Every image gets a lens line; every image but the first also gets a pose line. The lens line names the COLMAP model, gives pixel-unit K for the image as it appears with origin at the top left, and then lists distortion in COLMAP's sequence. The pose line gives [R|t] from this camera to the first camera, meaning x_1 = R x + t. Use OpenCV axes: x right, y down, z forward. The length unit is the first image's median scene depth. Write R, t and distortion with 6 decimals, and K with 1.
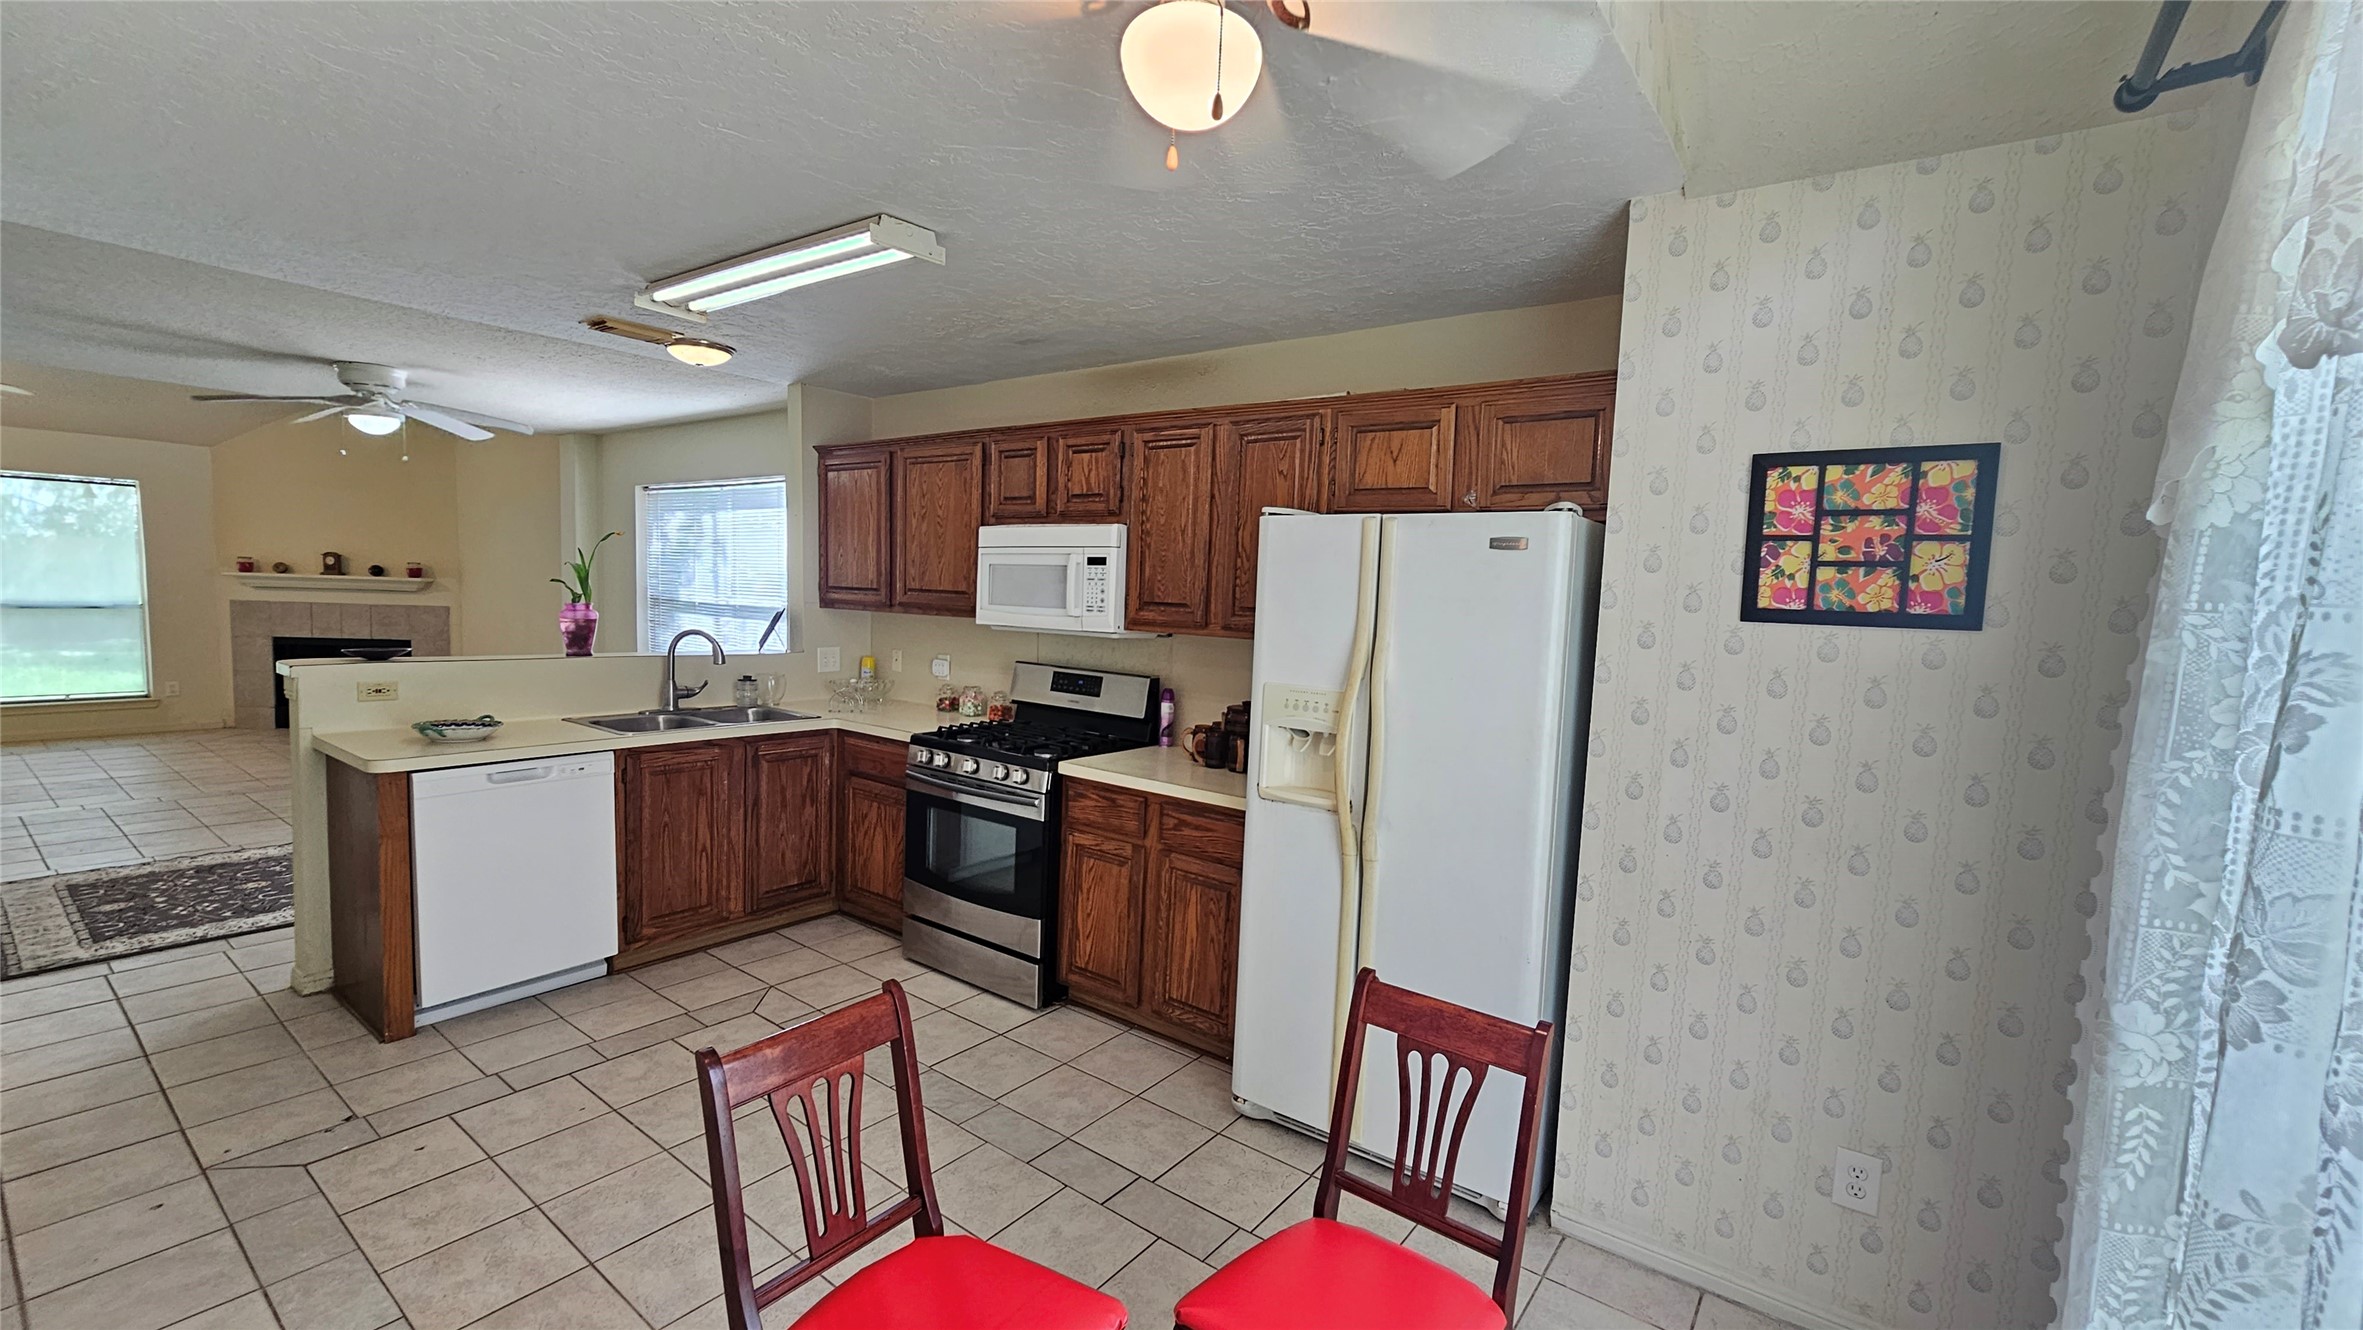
lens RADIAL K [[964.6, 0, 1183.3], [0, 964.6, 671.7], [0, 0, 1]] dist [-0.004015, 0.001972]
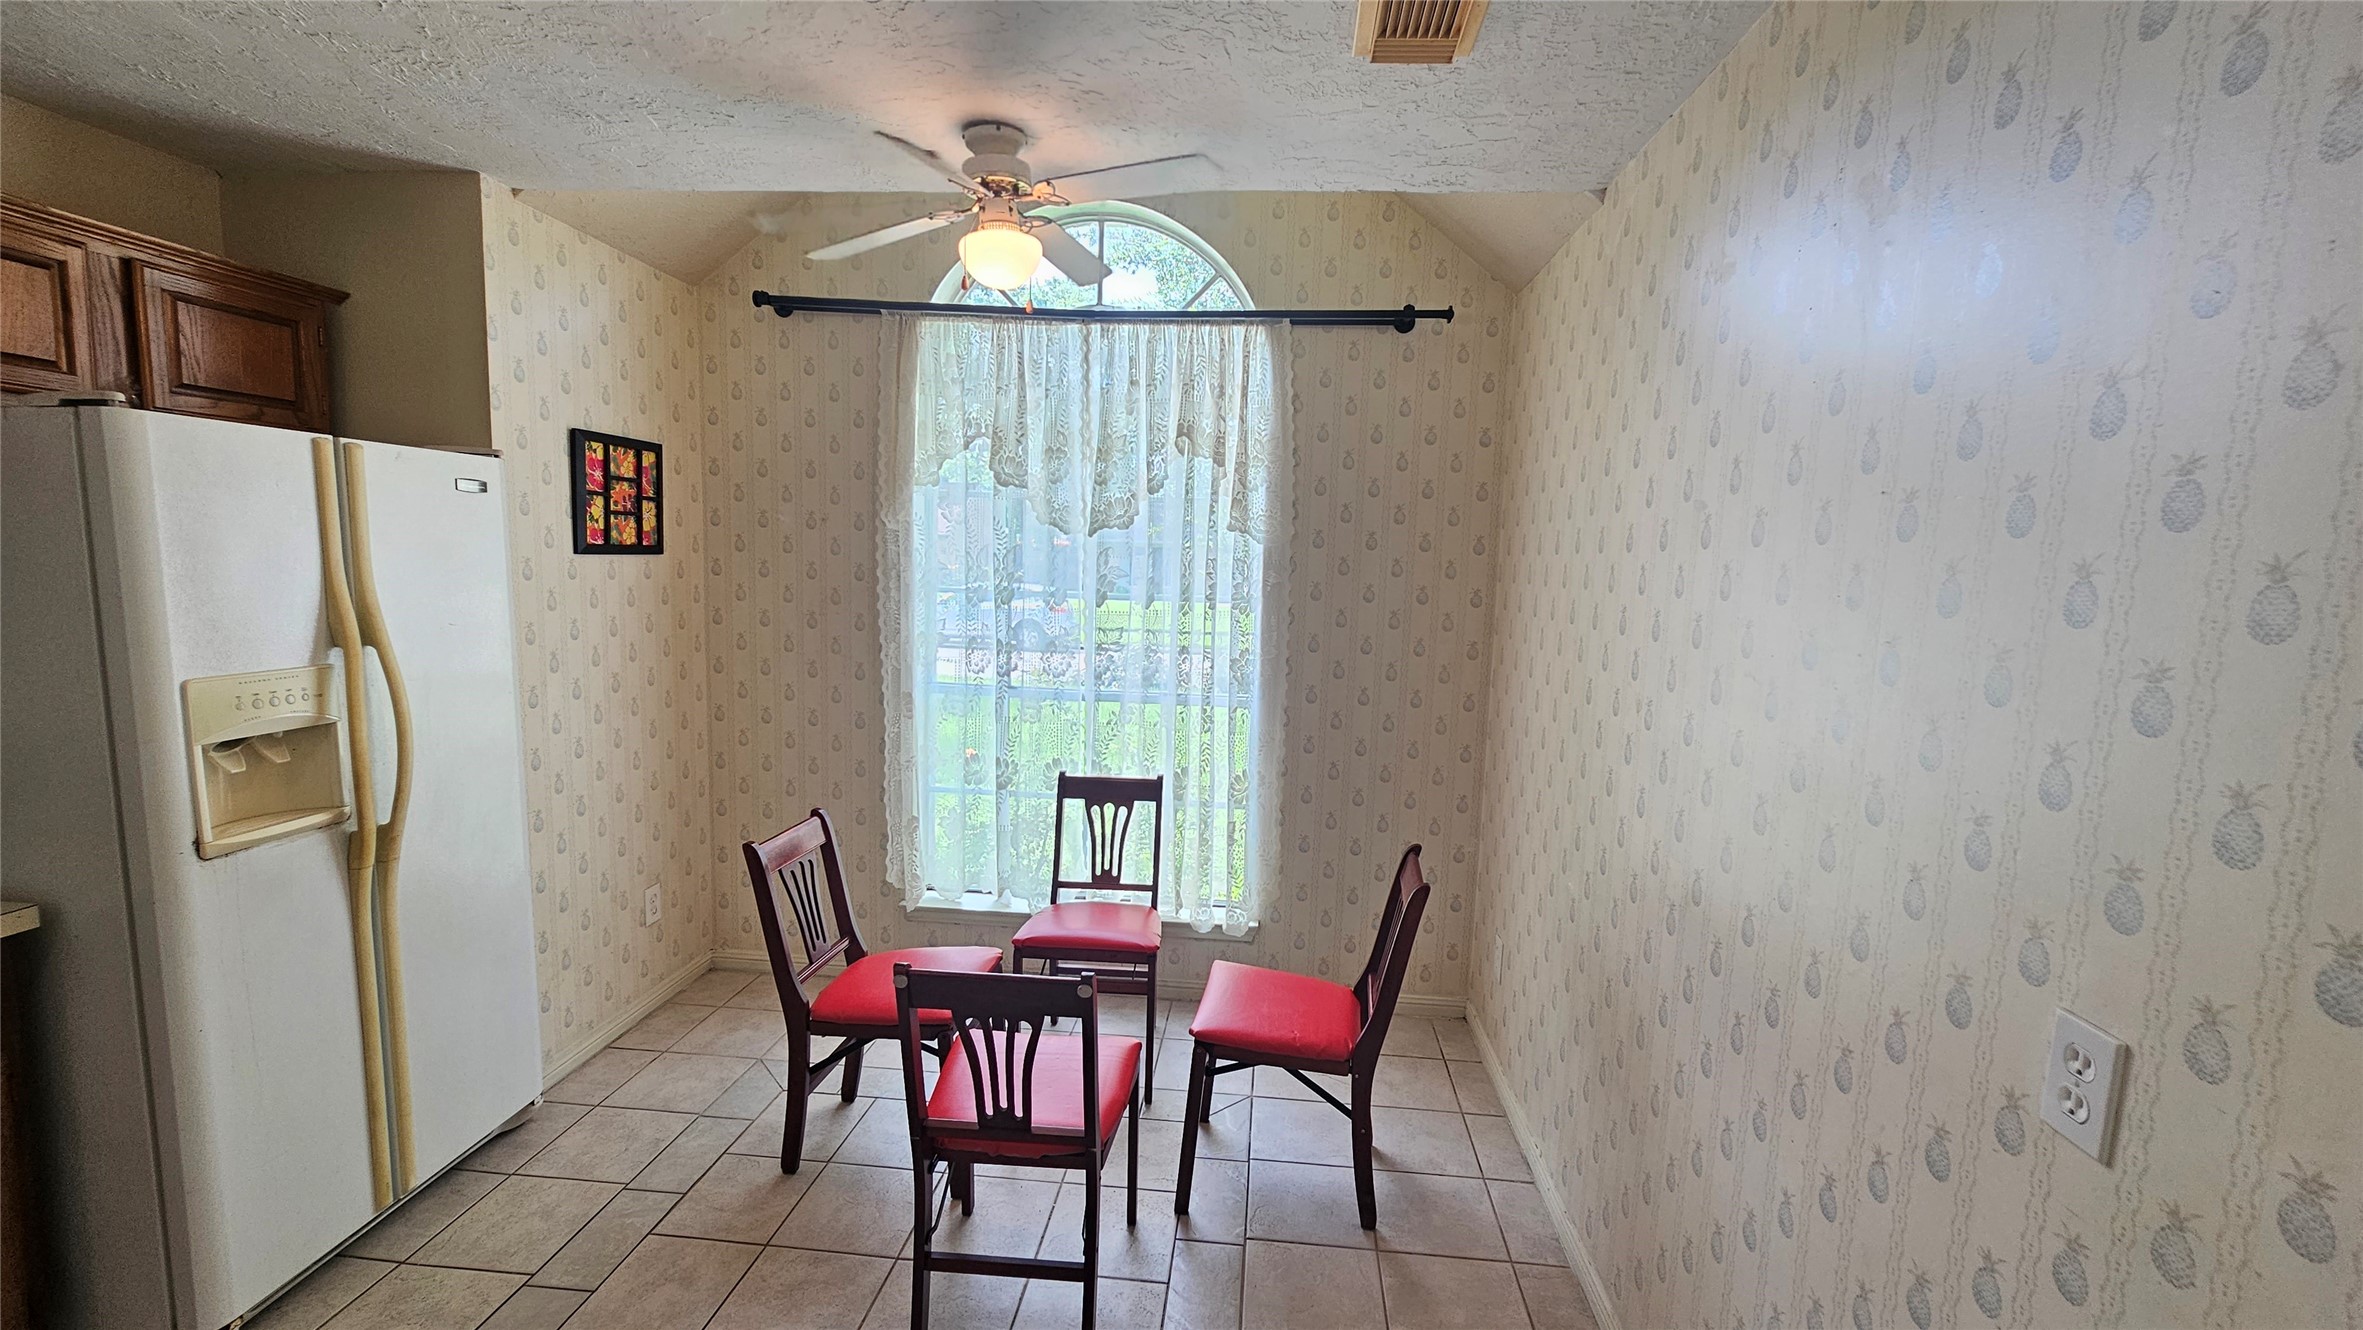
lens RADIAL K [[964.6, 0, 1195.1], [0, 964.6, 668.6], [0, 0, 1]] dist [-0.004015, 0.001972]
pose [[-0.524694, -0.150572, 0.837869, -0.601797], [0.020005, 0.981781, 0.188962, -0.078274], [-0.851056, 0.115909, -0.512122, 0.580323]]
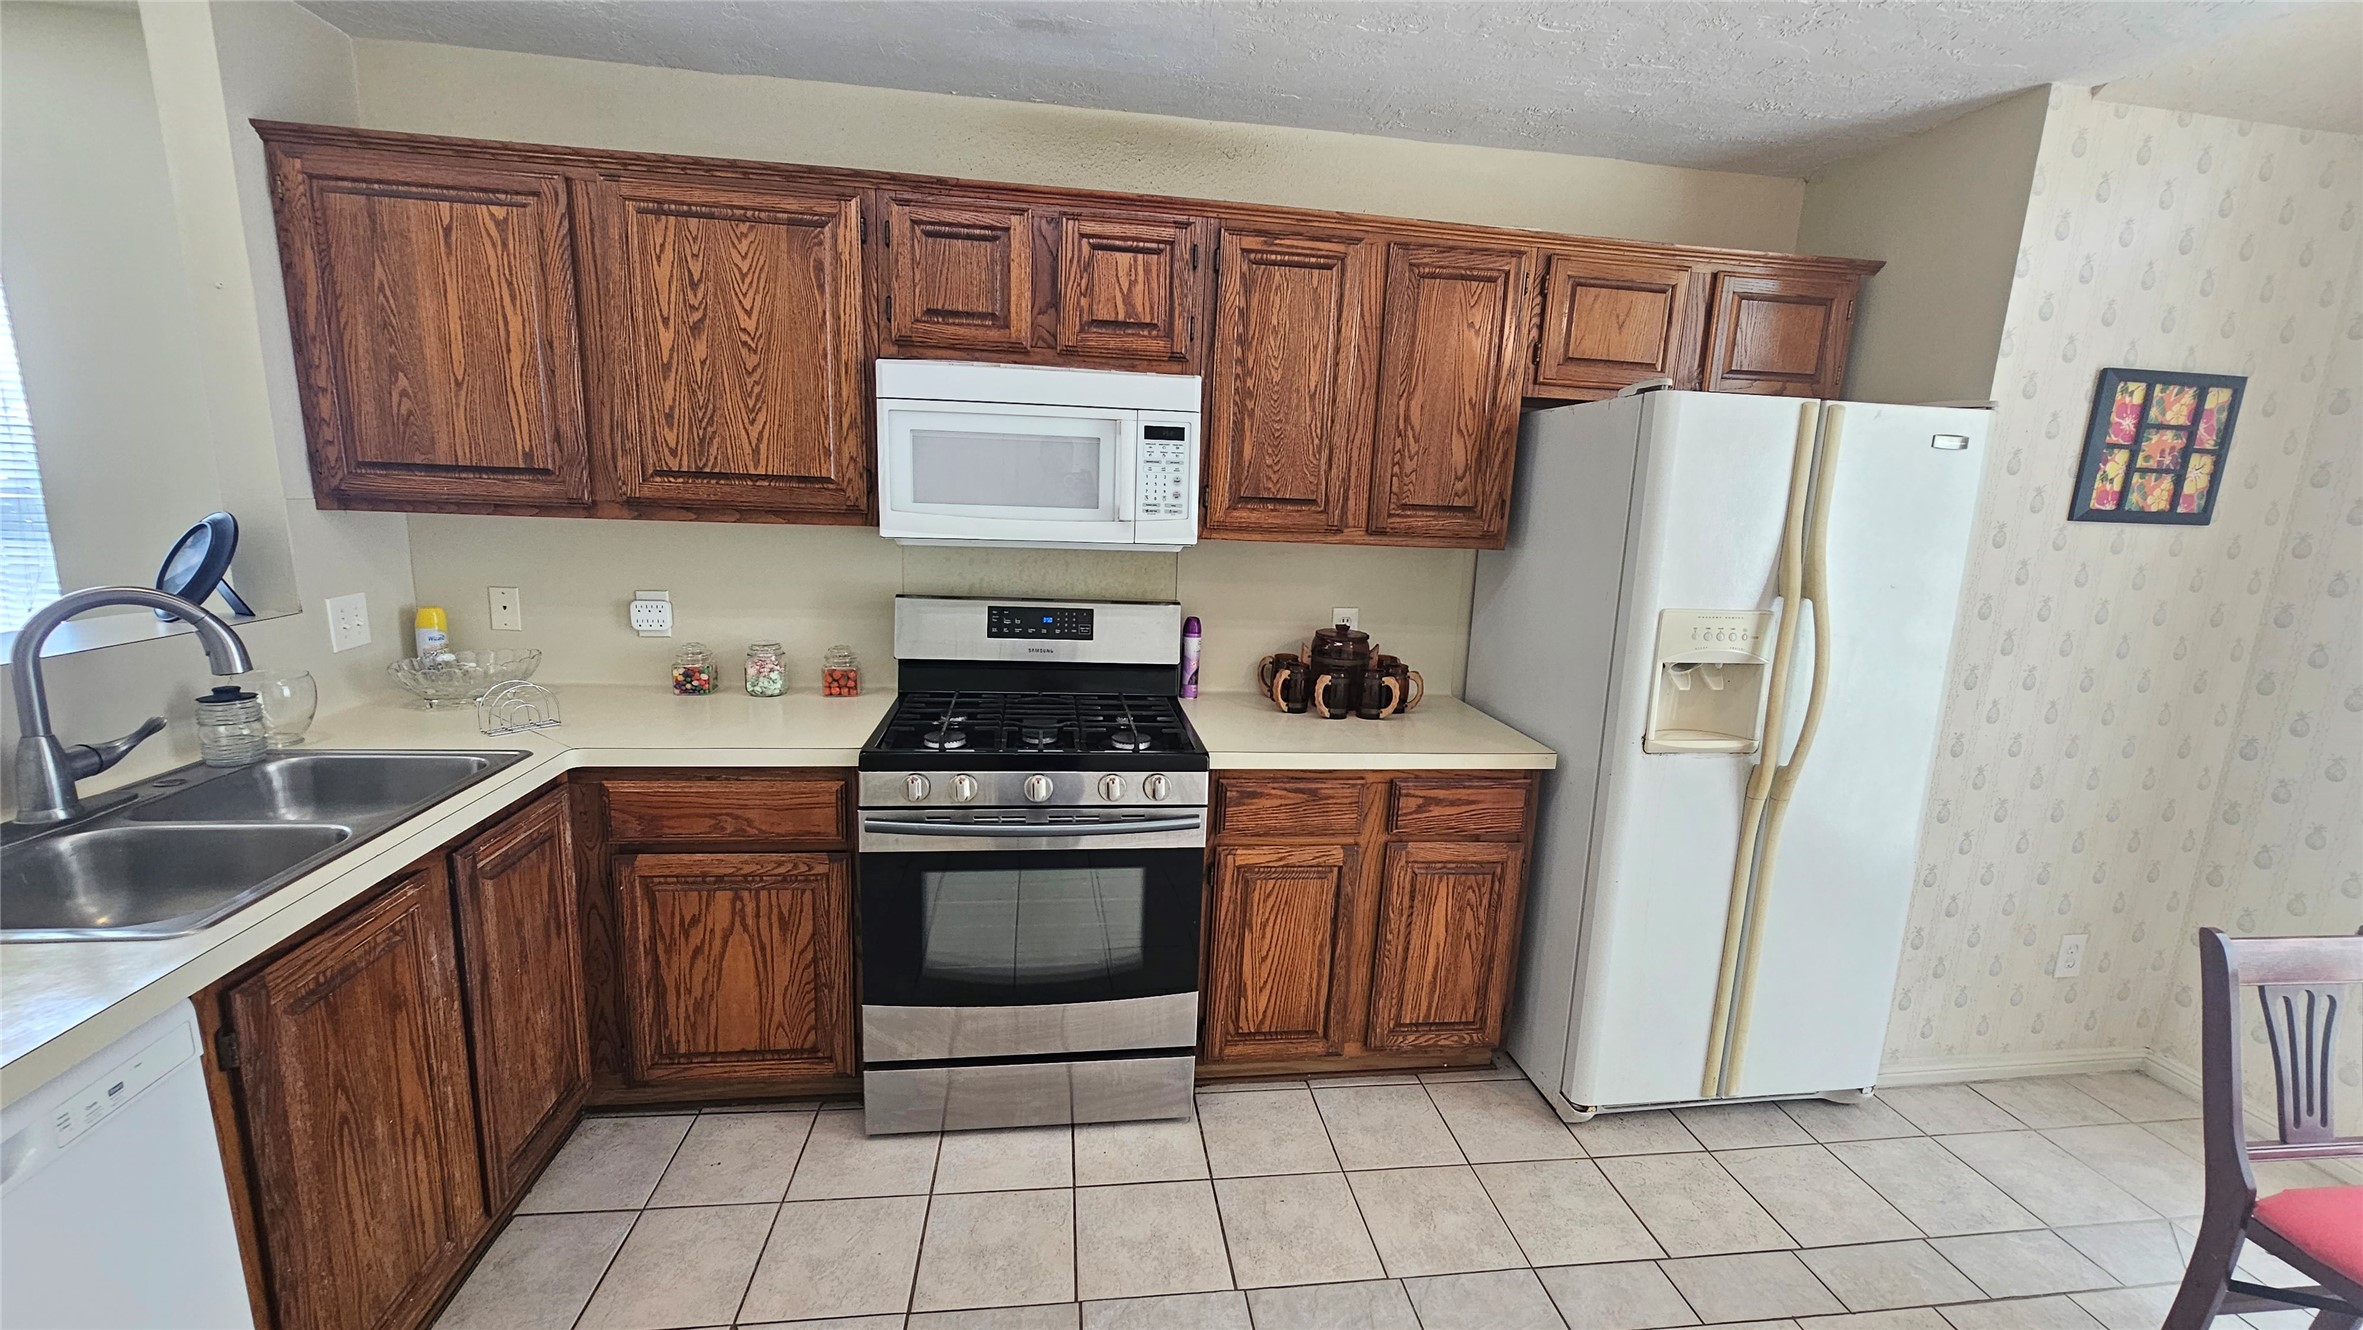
lens RADIAL K [[964.6, 0, 1195.3], [0, 964.6, 669.8], [0, 0, 1]] dist [-0.004015, 0.001972]
pose [[0.713164, -0.144027, 0.686041, -0.559247], [0.045763, 0.986143, 0.159458, -0.063426], [-0.699501, -0.082325, 0.709874, 0.539041]]
